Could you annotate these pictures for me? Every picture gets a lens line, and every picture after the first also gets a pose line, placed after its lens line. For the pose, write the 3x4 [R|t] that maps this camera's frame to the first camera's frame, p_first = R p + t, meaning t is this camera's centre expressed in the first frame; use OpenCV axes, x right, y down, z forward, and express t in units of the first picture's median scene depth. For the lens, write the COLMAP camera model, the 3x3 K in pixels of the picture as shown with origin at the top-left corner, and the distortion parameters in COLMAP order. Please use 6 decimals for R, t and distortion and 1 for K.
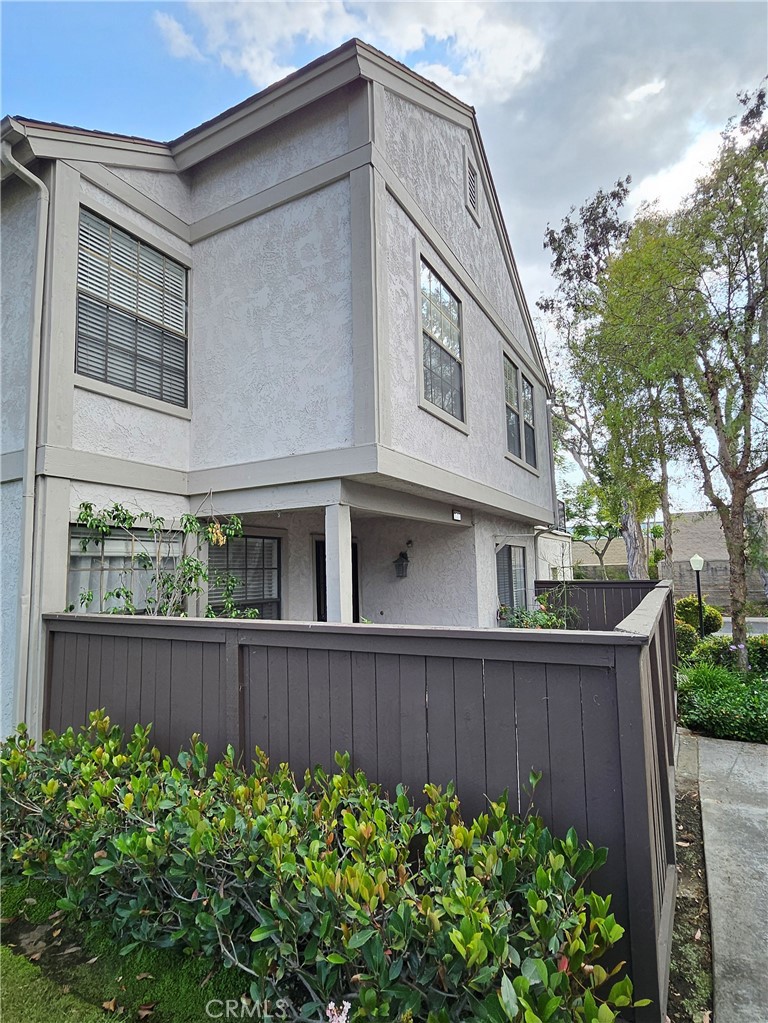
lens RADIAL K [[550.2, 0, 377.4], [0, 550.2, 514.6], [0, 0, 1]] dist [0.005200, 0.000026]
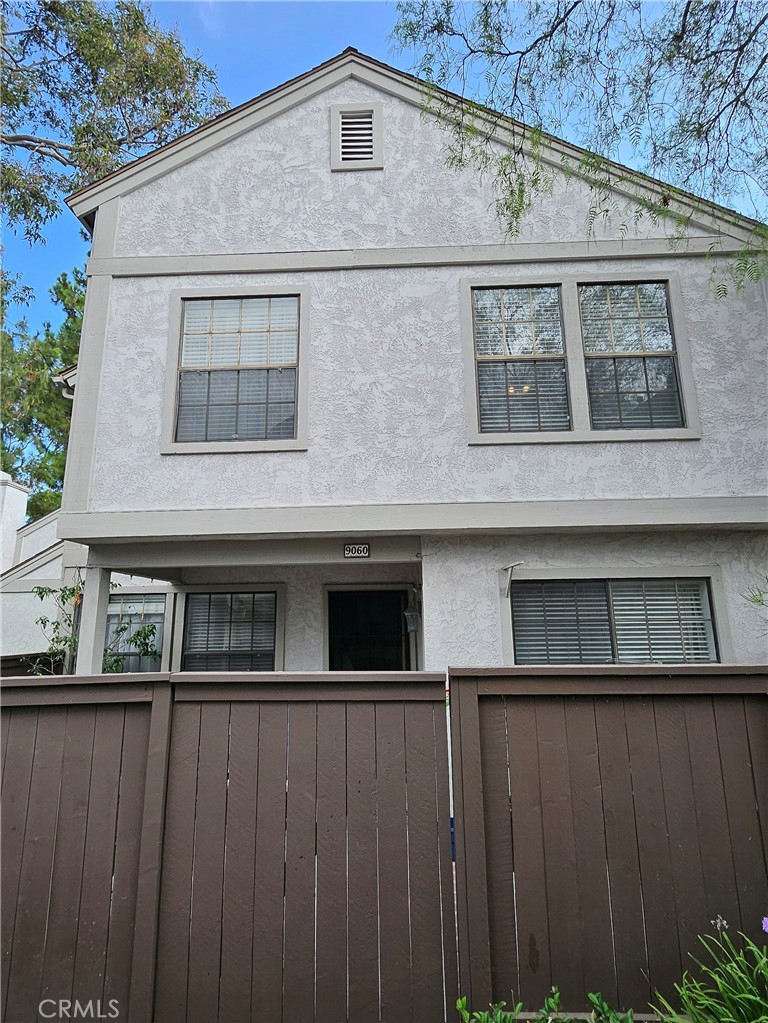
lens RADIAL K [[550.2, 0, 377.4], [0, 550.2, 514.6], [0, 0, 1]] dist [0.005200, 0.000026]
pose [[0.445714, -0.162070, -0.880382, 0.717273], [0.096635, 0.986438, -0.132671, 0.047153], [0.889944, -0.025942, 0.455331, 0.594247]]
